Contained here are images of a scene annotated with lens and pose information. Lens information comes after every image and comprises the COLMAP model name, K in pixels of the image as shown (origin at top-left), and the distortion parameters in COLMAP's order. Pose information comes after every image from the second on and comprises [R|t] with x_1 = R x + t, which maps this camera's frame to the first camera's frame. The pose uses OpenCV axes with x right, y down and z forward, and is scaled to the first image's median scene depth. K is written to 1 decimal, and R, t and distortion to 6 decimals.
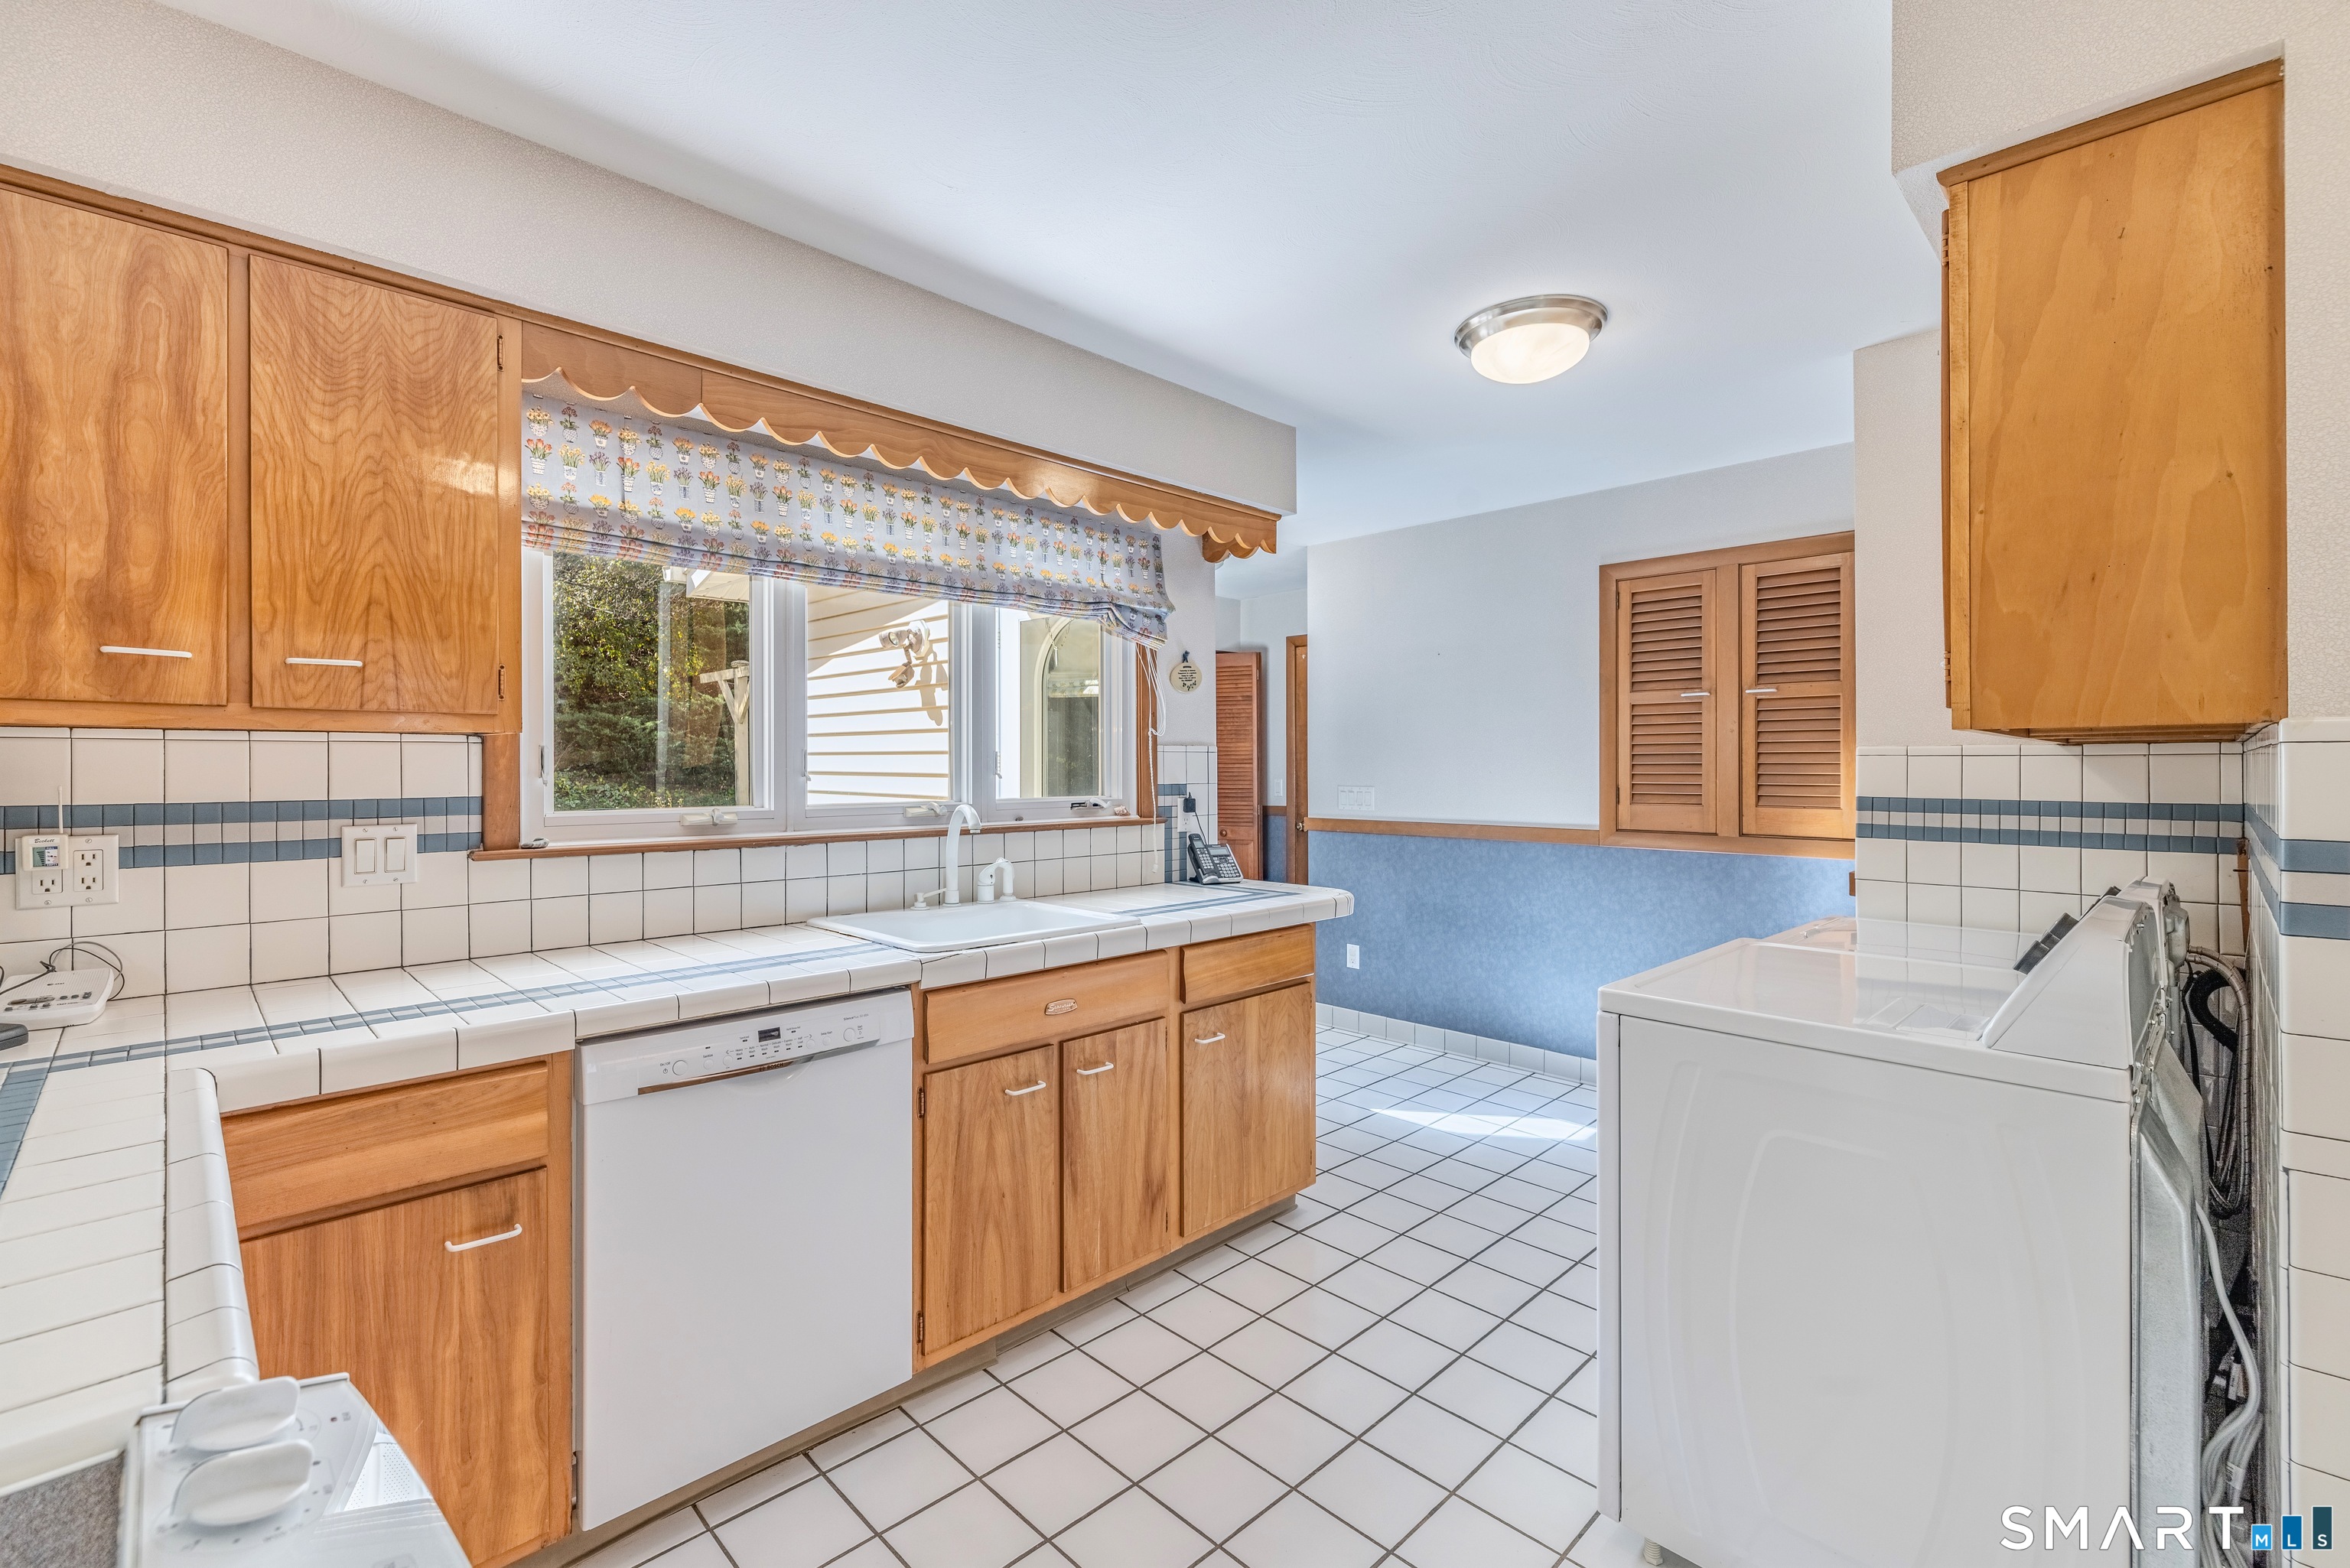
lens RADIAL K [[1020.5, 0, 1177.8], [0, 1020.5, 763.5], [0, 0, 1]] dist [-0.000997, -0.000294]
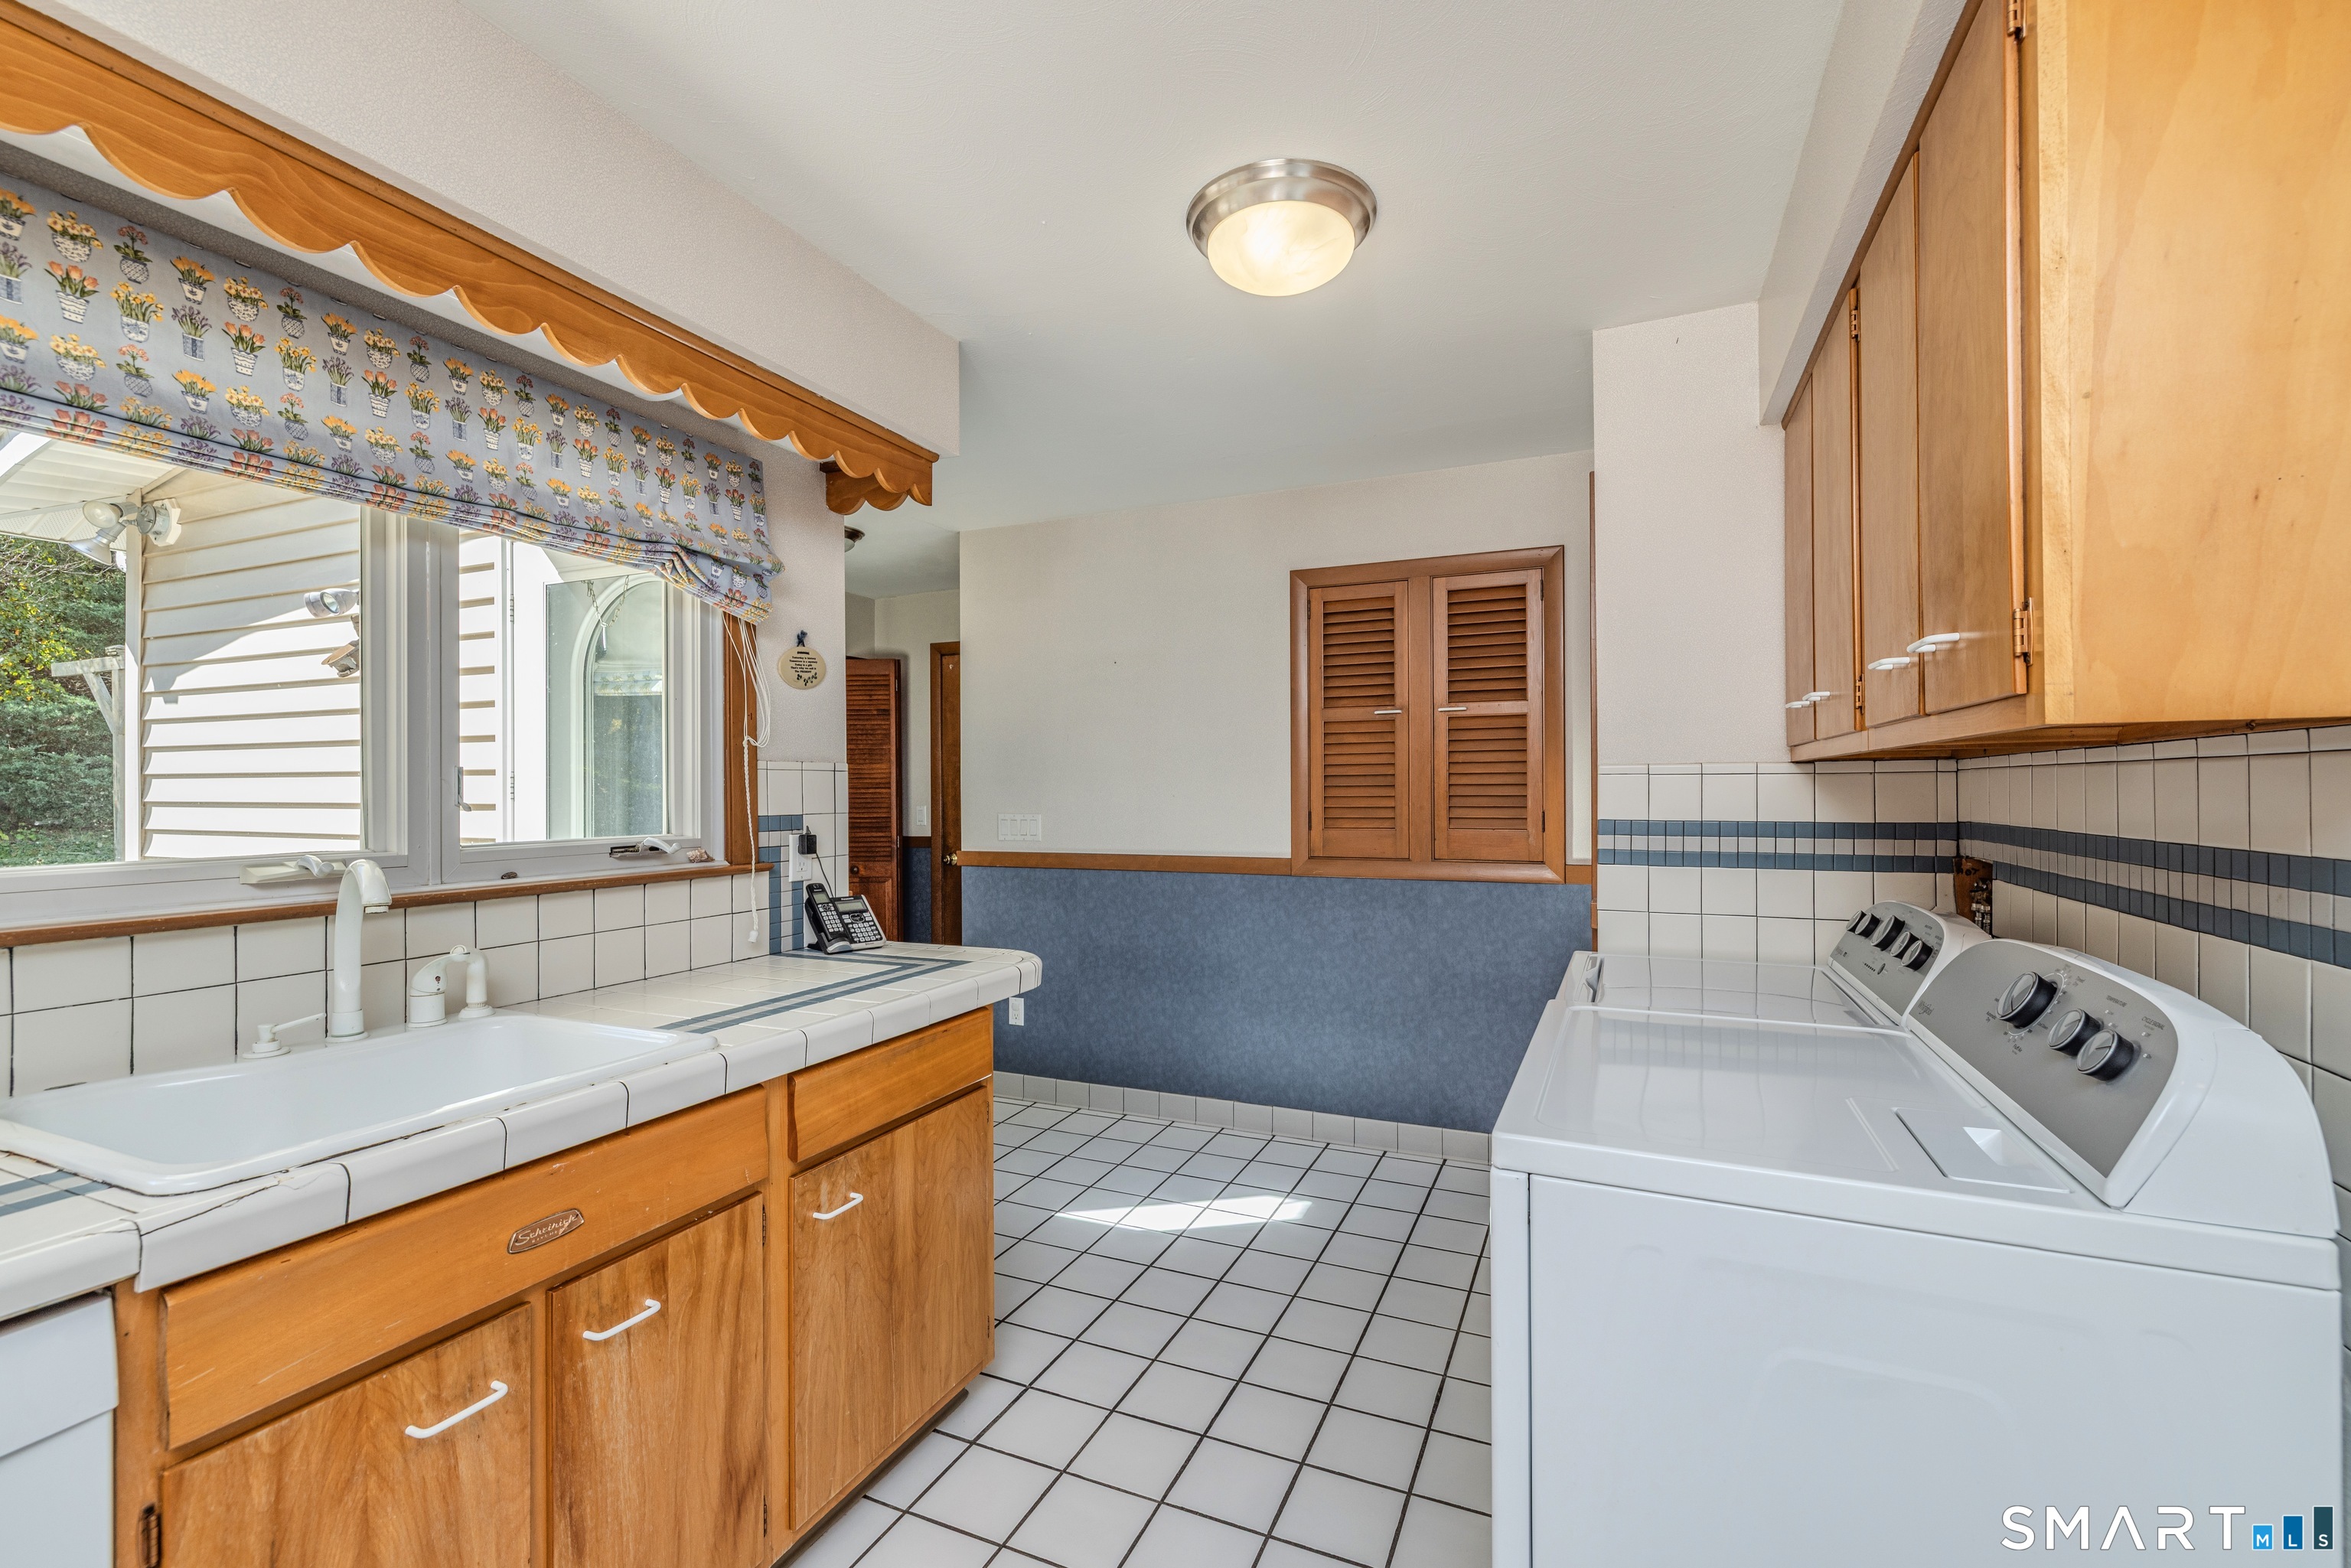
lens RADIAL K [[980.8, 0, 1214.8], [0, 980.8, 782.5], [0, 0, 1]] dist [0.000846, -0.000123]
pose [[0.921552, -0.001514, 0.388253, 0.008012], [0.004037, 0.999976, -0.005682, 0.002402], [-0.388235, 0.006804, 0.921535, 0.260690]]
